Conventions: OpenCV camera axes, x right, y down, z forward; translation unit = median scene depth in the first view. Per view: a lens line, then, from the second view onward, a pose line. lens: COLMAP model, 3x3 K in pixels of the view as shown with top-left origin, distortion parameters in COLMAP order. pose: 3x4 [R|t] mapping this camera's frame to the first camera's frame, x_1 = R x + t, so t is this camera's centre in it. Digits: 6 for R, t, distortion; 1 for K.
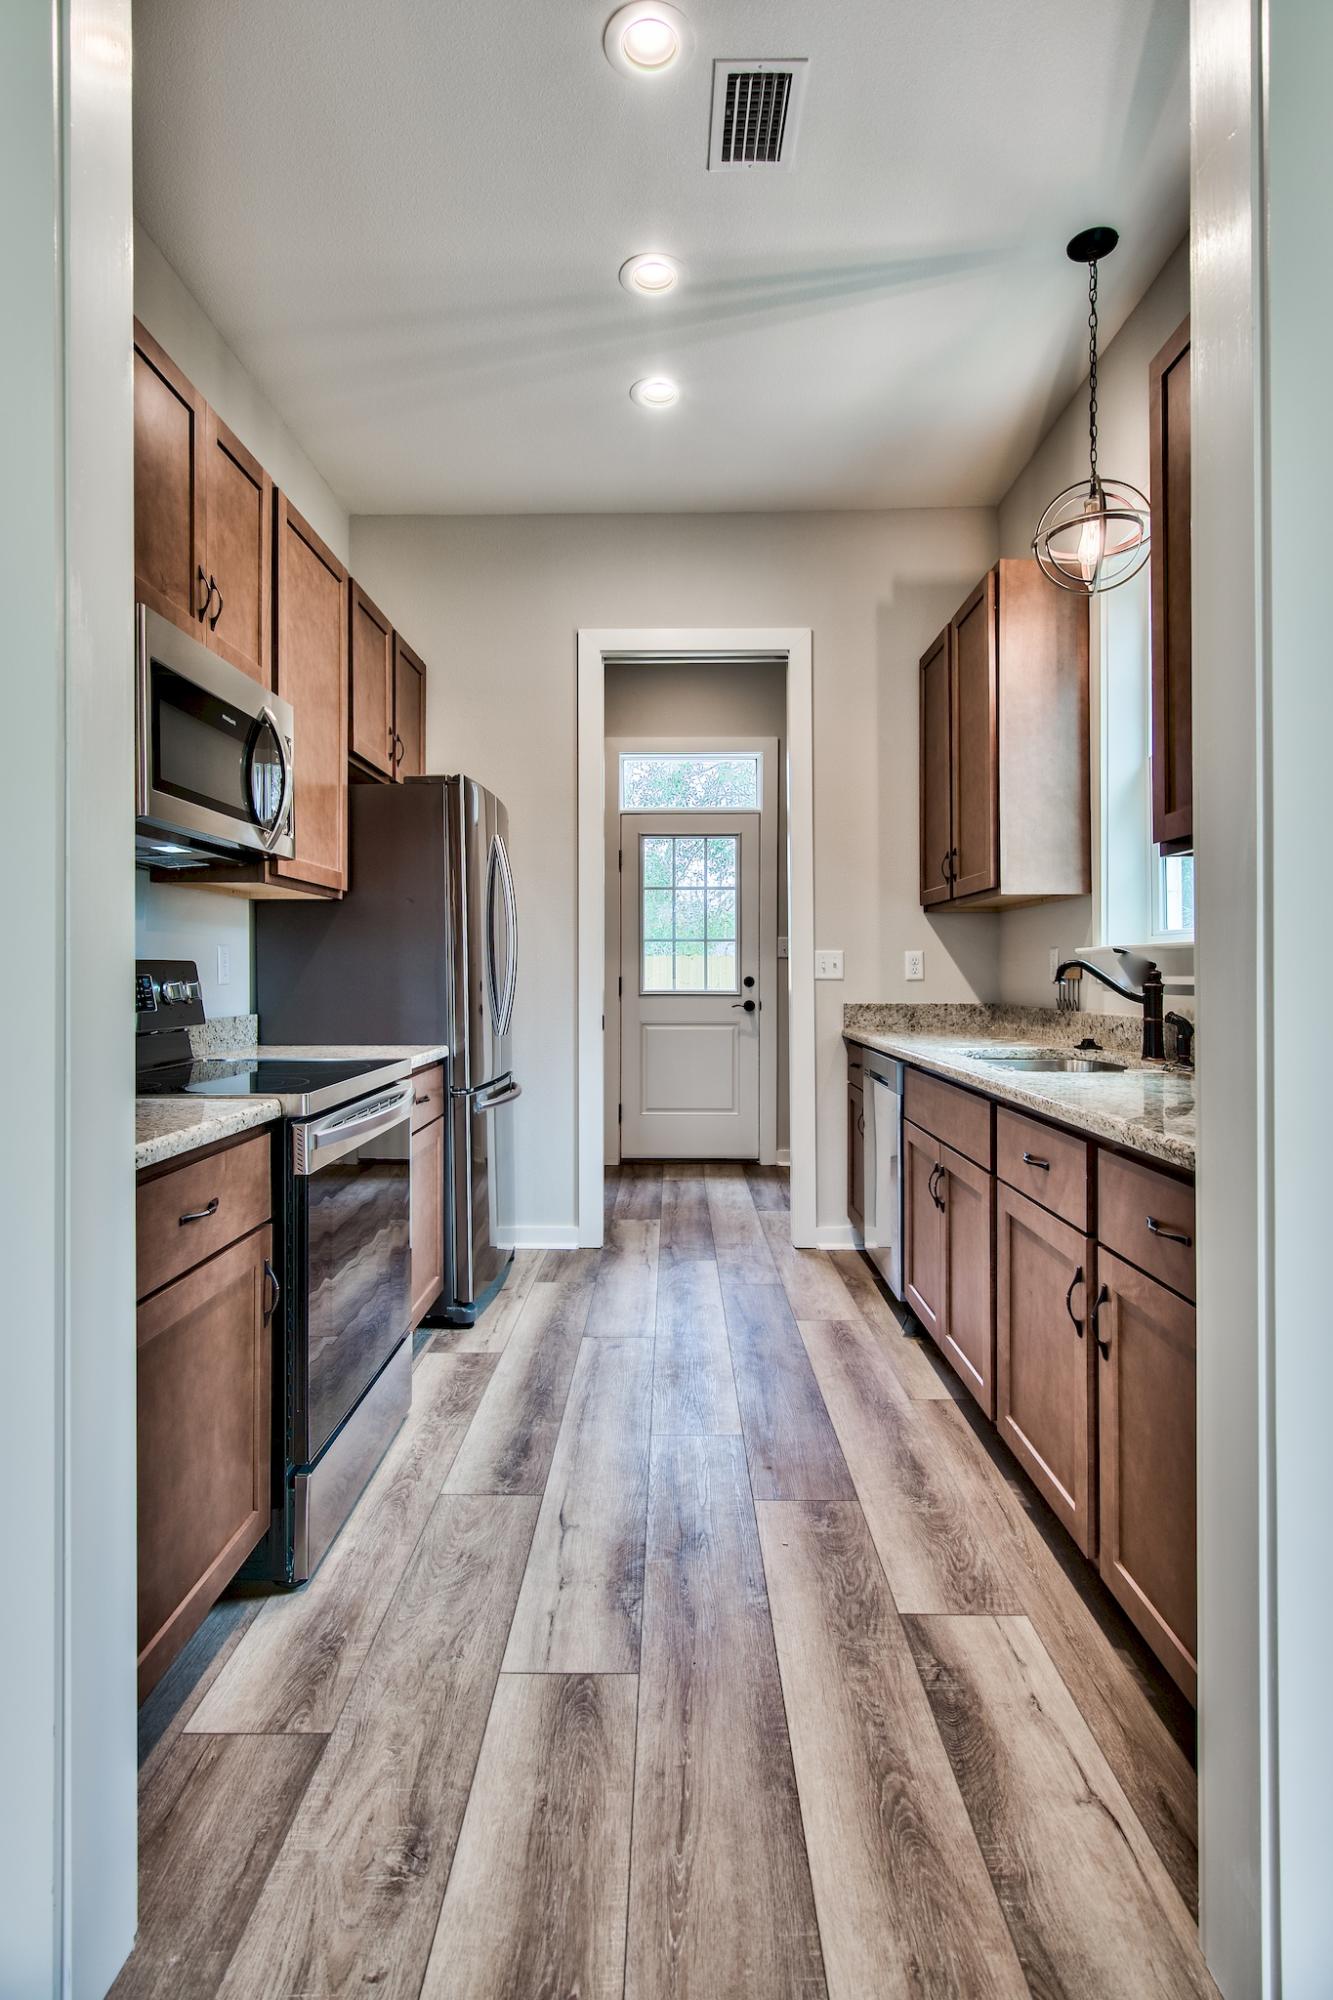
lens RADIAL K [[989.9, 0, 681.8], [0, 989.9, 962.5], [0, 0, 1]] dist [-0.001296, -0.001490]
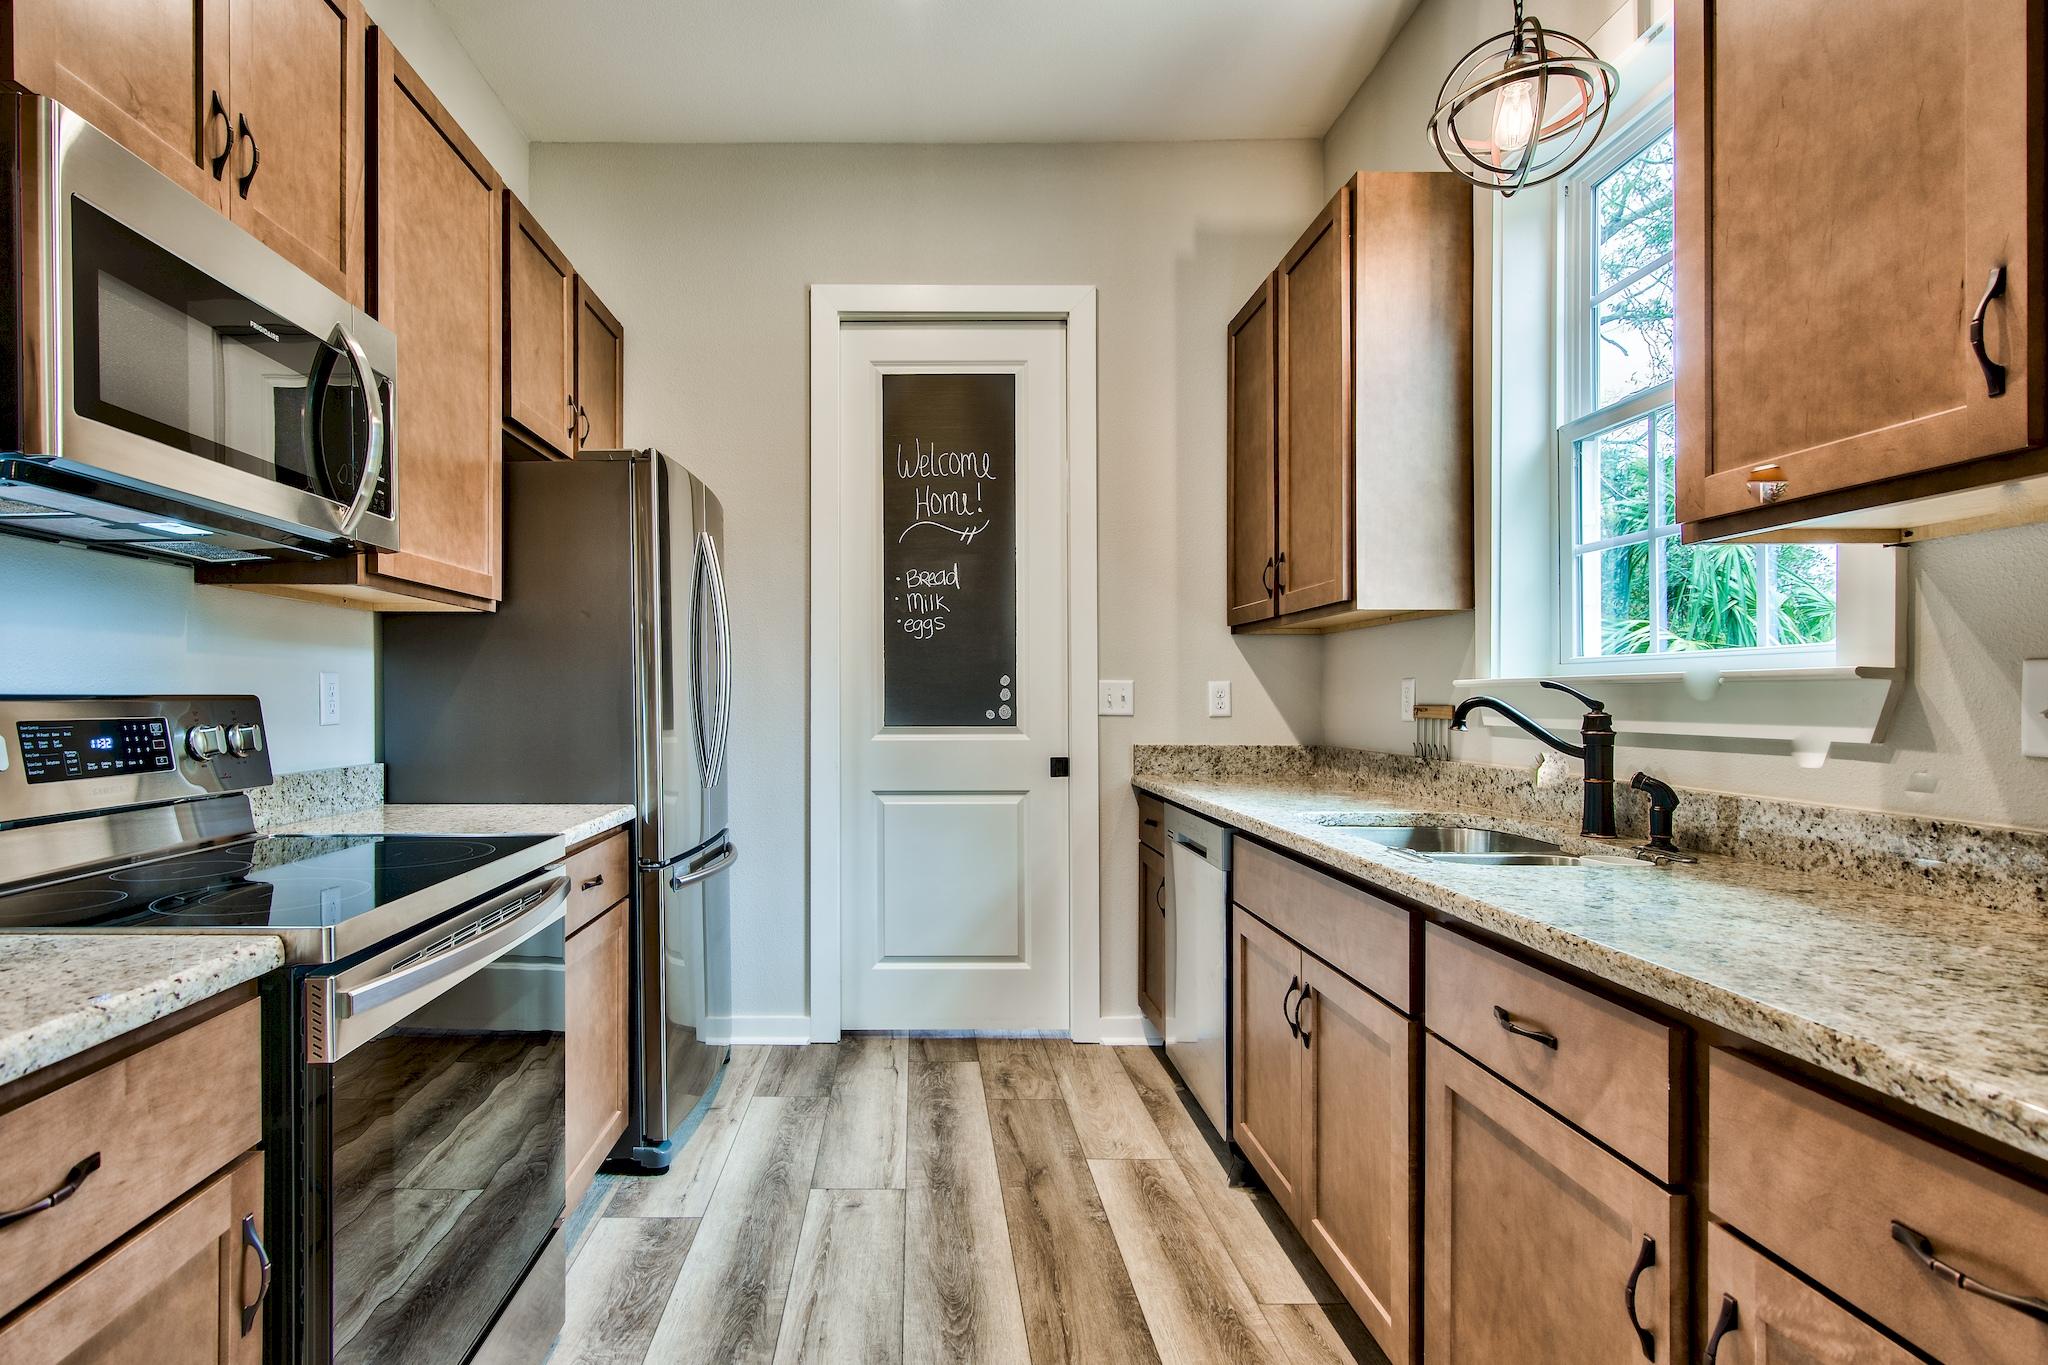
lens RADIAL K [[1013.7, 0, 924.9], [0, 1013.7, 717.2], [0, 0, 1]] dist [-0.001296, -0.001490]
pose [[0.999992, 0.003761, -0.001414, -0.012328], [-0.003719, 0.999589, 0.028440, -0.006901], [0.001520, -0.028435, 0.999594, 0.231067]]
